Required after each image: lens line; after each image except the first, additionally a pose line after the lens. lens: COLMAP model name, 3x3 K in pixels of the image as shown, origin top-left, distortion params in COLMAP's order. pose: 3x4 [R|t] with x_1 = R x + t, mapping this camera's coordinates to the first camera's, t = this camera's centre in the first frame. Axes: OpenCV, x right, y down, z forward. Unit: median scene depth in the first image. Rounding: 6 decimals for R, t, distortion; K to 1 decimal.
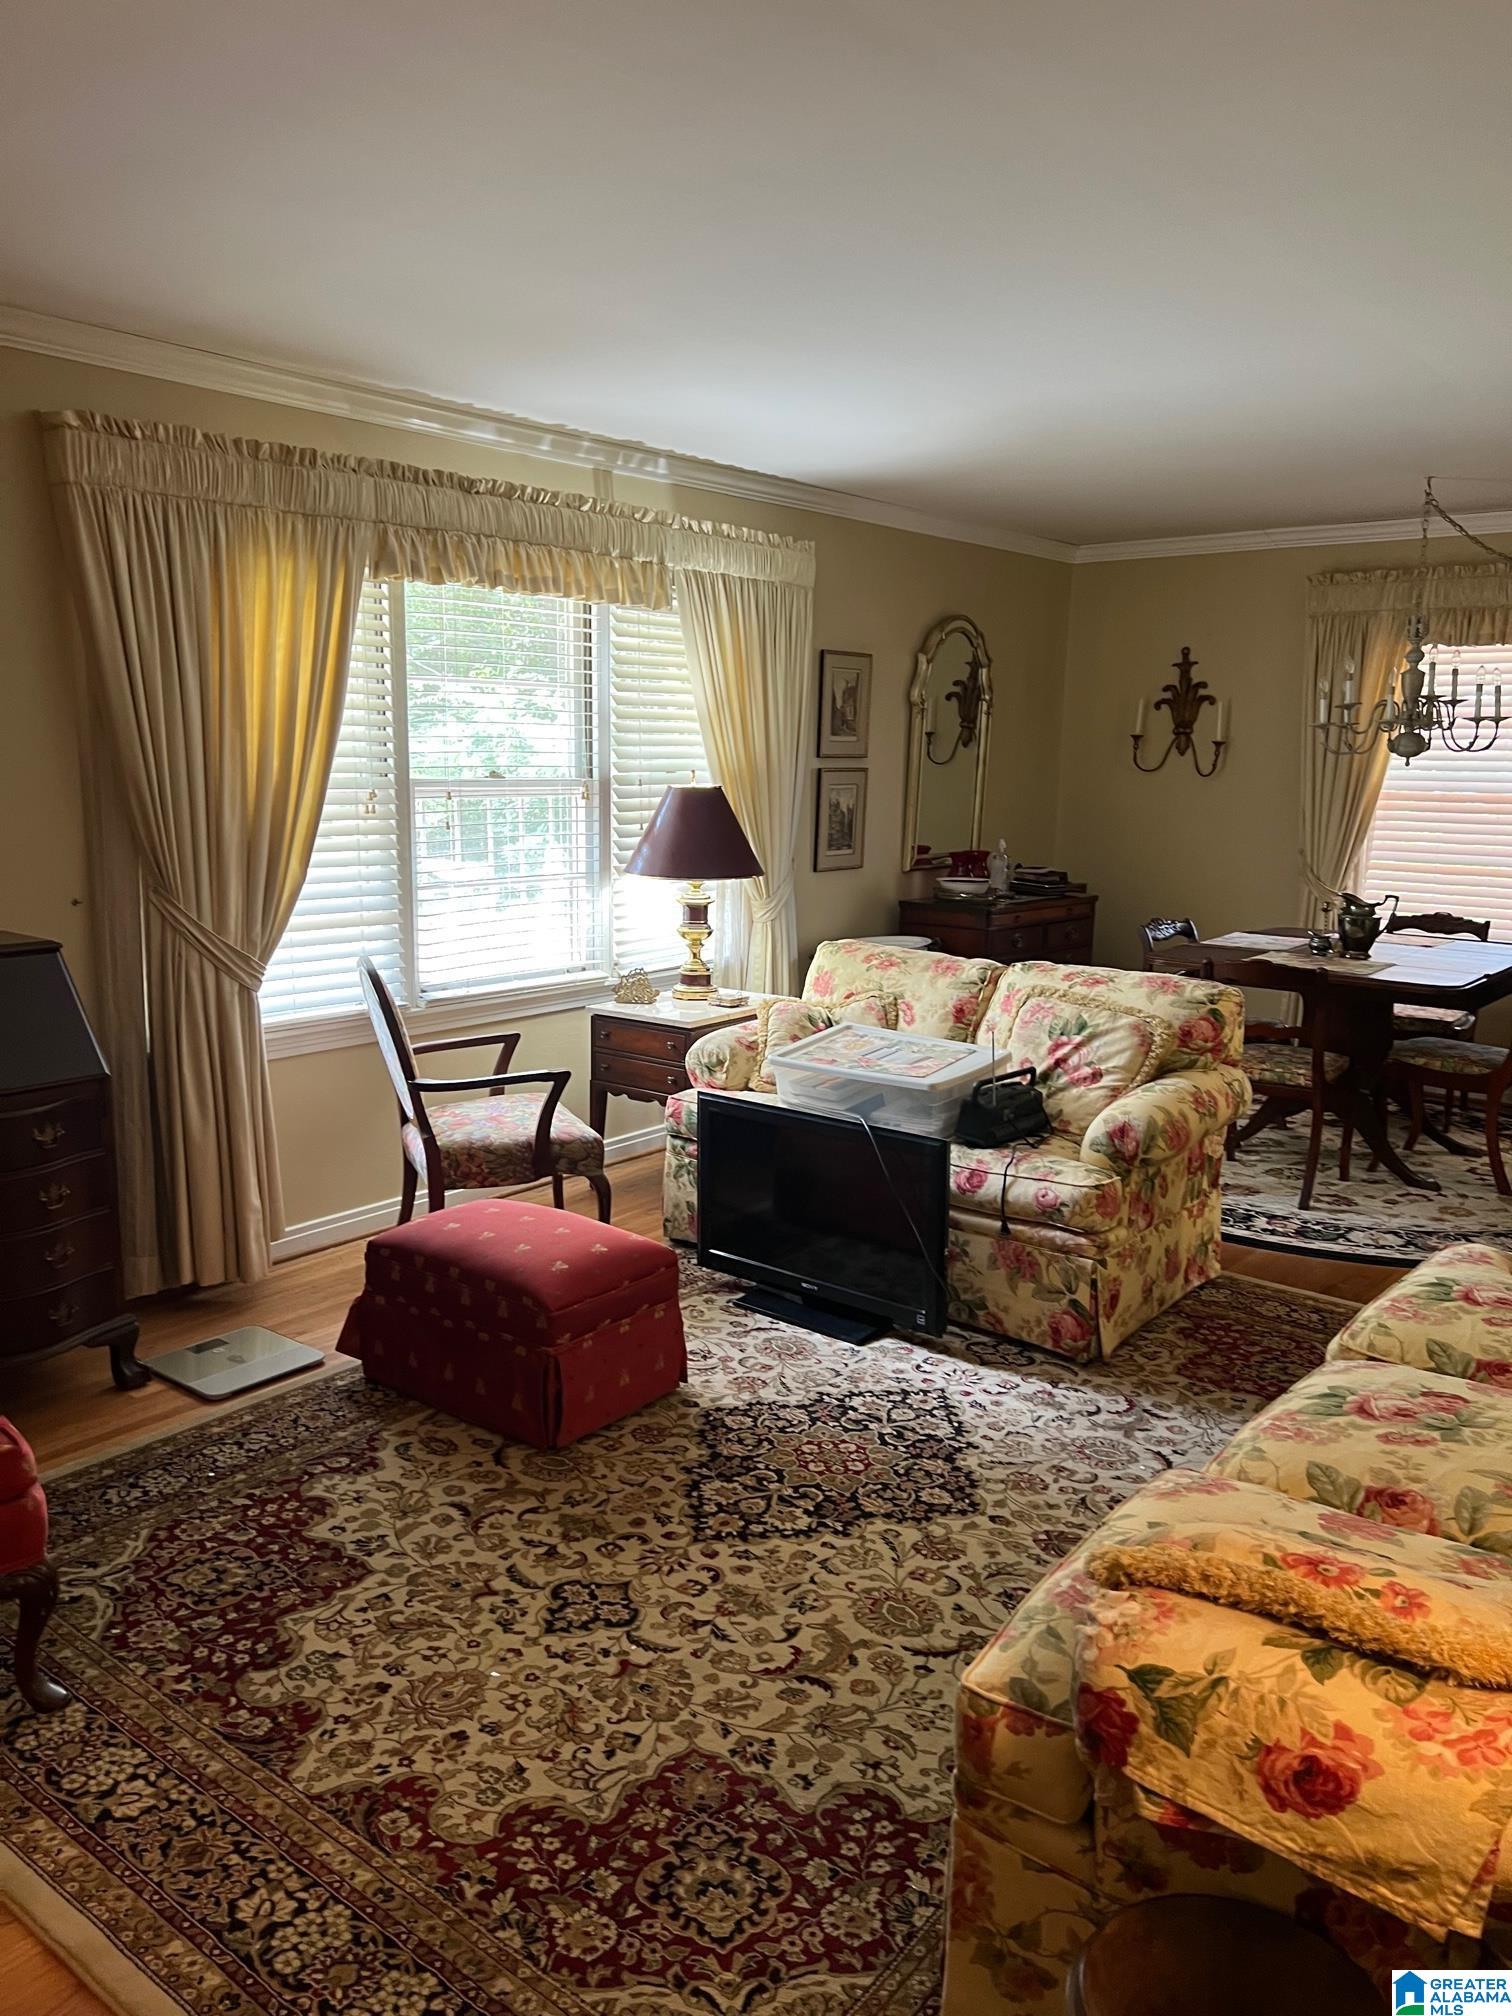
lens RADIAL K [[1514.8, 0, 757.7], [0, 1514.8, 1007.7], [0, 0, 1]] dist [0.047175, -0.034997]
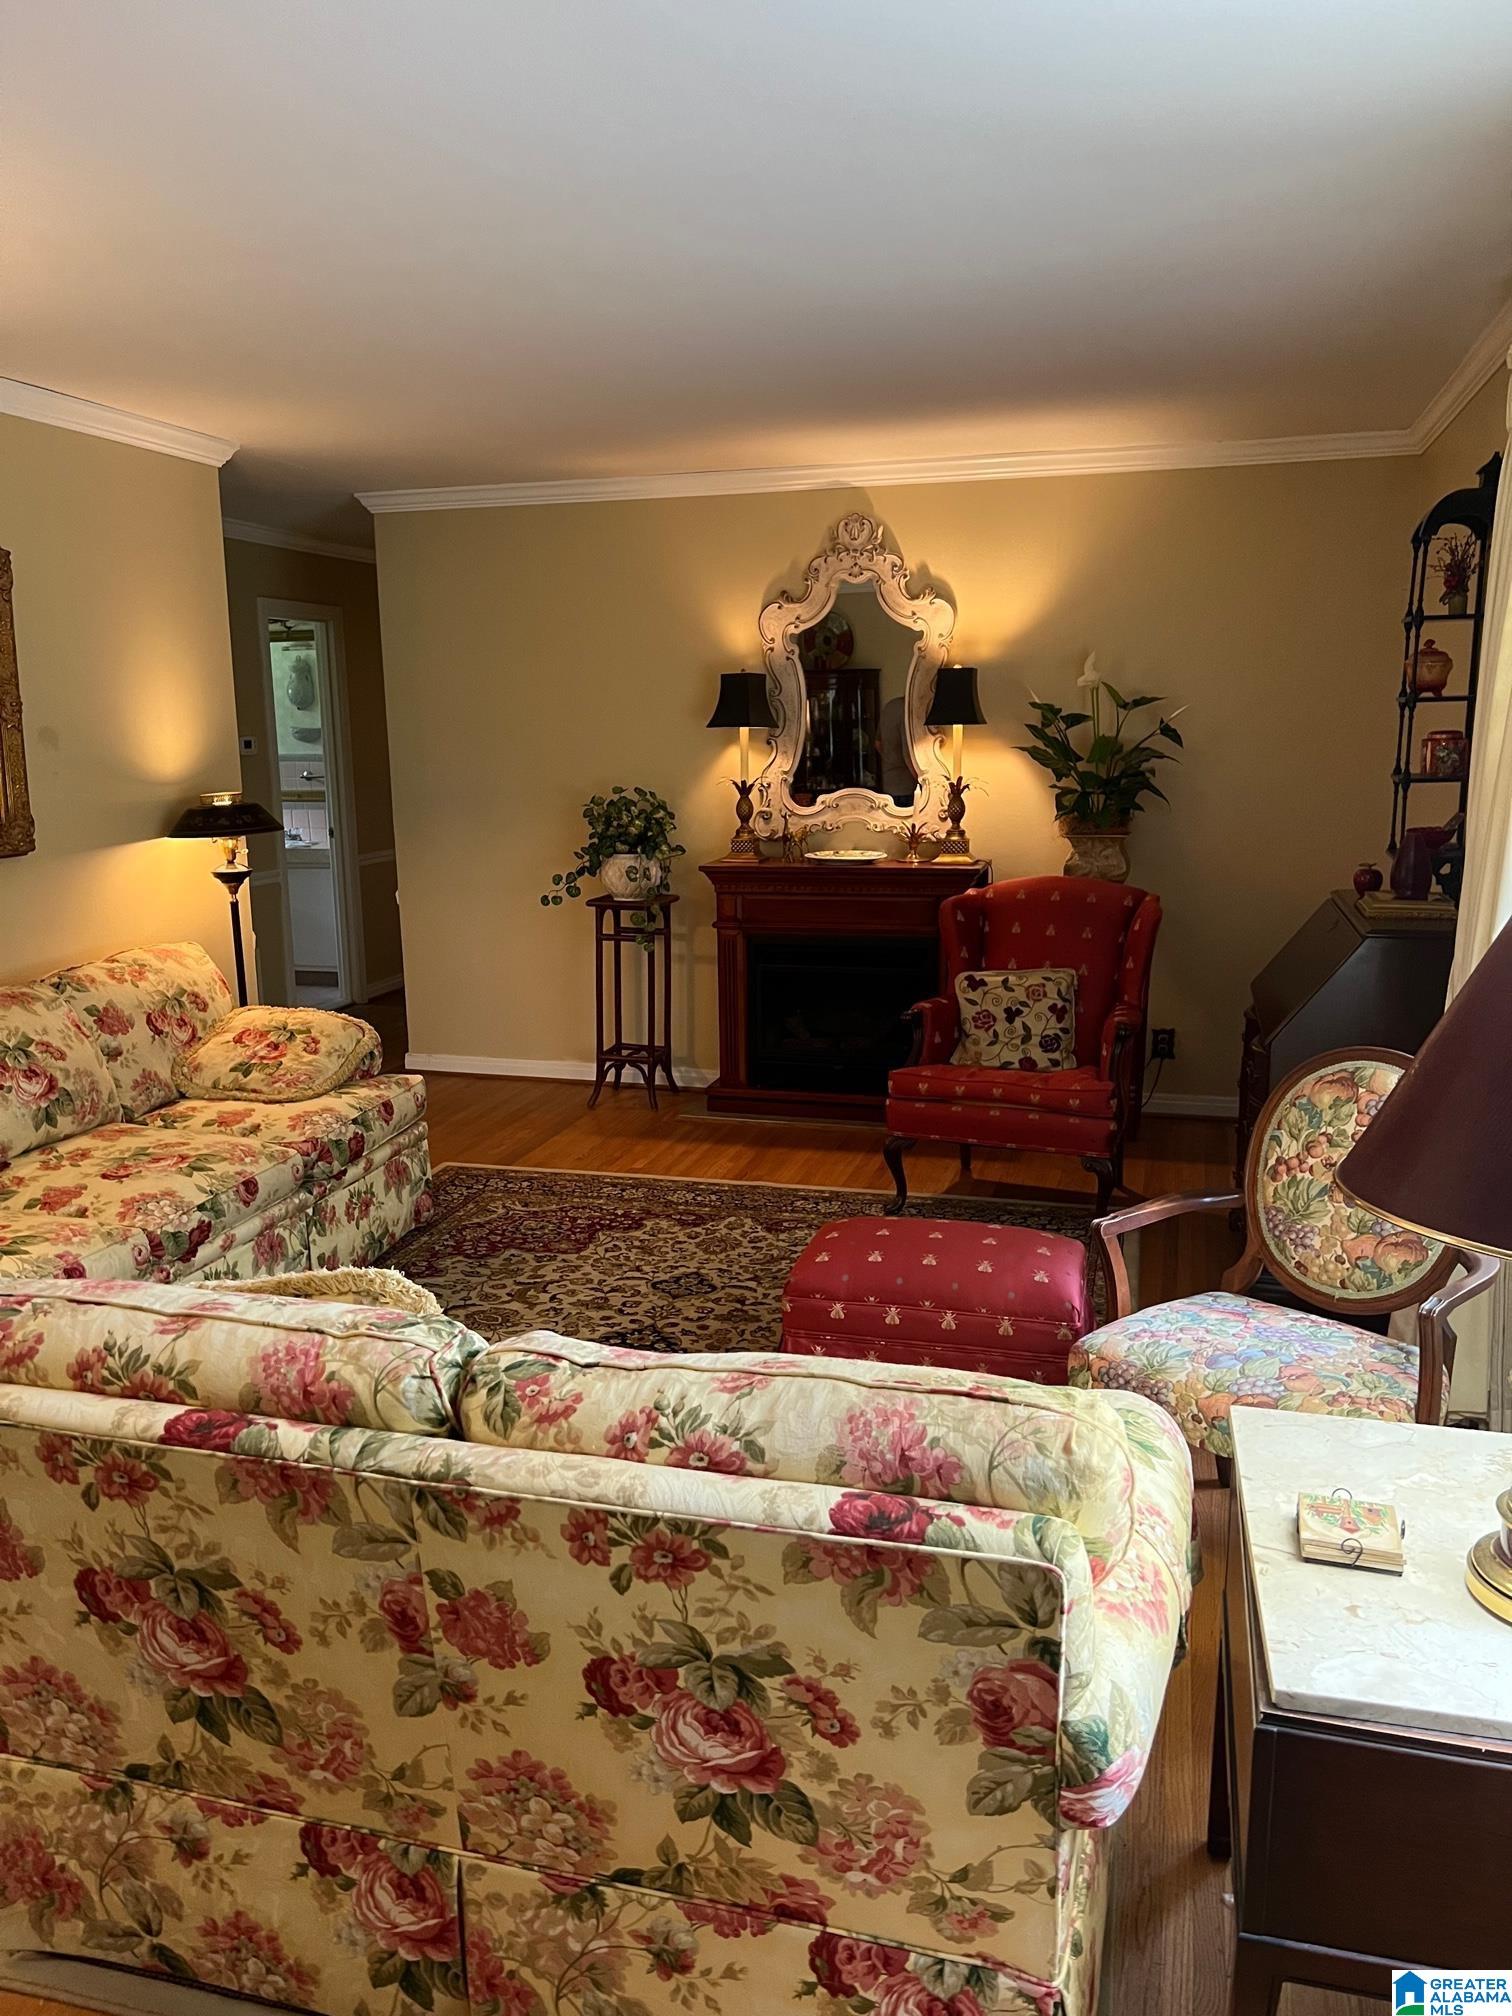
lens RADIAL K [[1514.8, 0, 756.1], [0, 1514.8, 1016.1], [0, 0, 1]] dist [0.047175, -0.034997]
pose [[-0.915034, 0.074535, -0.396431, 0.367750], [-0.075451, 0.933810, 0.349723, -0.364688], [0.396258, 0.349919, -0.848844, 1.971817]]
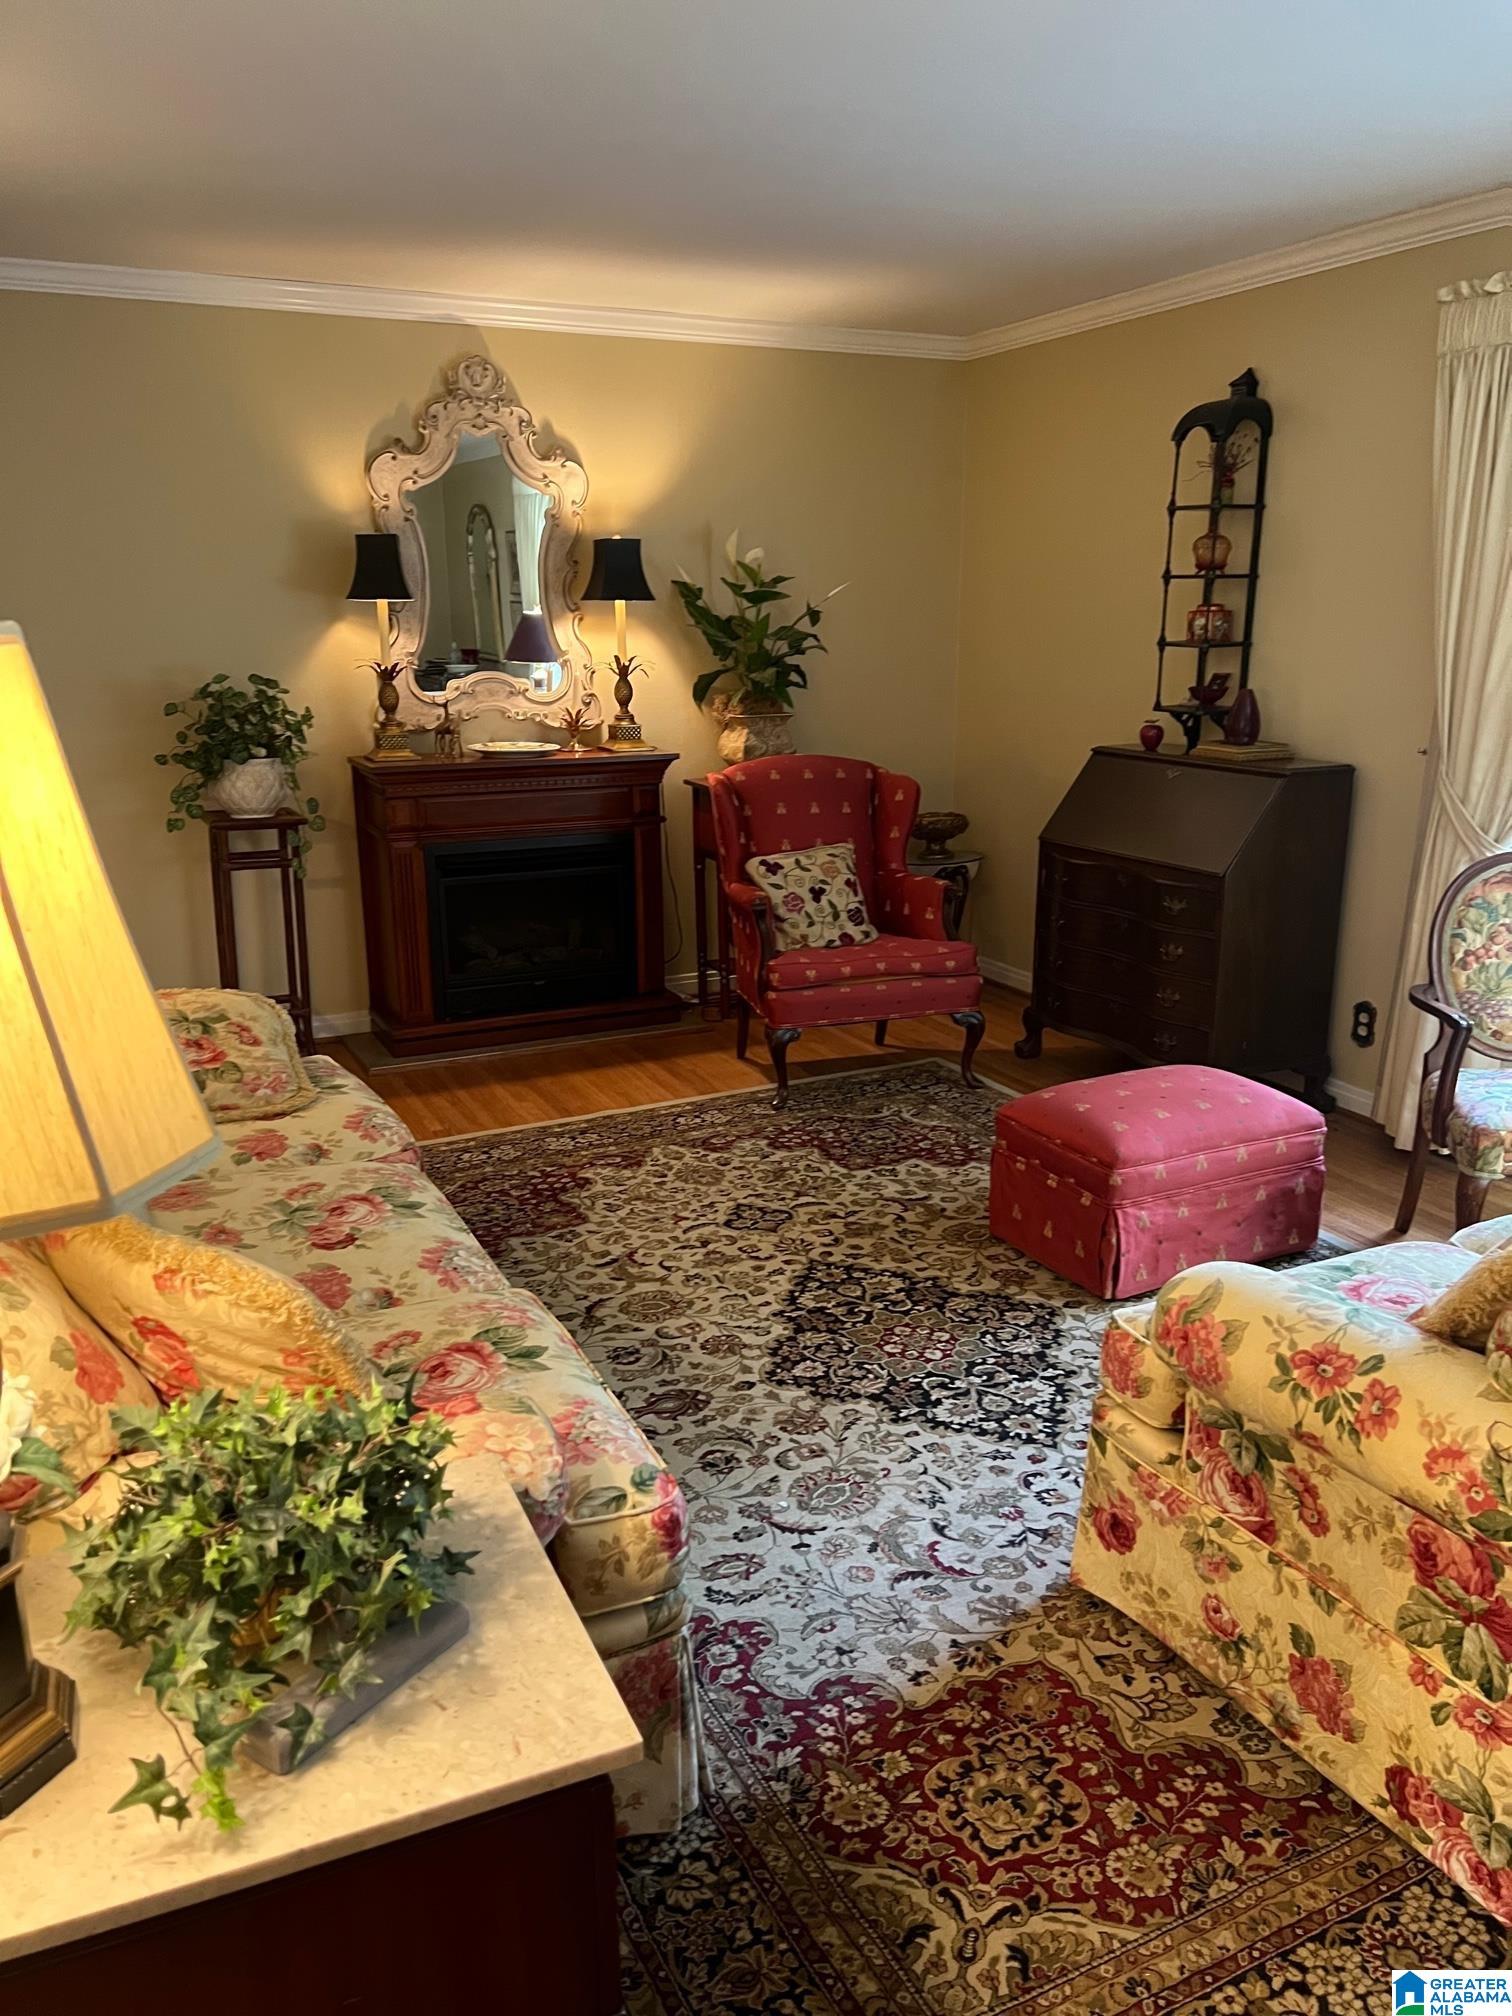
lens RADIAL K [[1514.8, 0, 753.1], [0, 1514.8, 1017.3], [0, 0, 1]] dist [0.047175, -0.034997]
pose [[-0.413415, 0.223864, -0.882595, 0.960530], [-0.170415, 0.933155, 0.316512, -0.201486], [0.894453, 0.281258, -0.347630, 1.255422]]
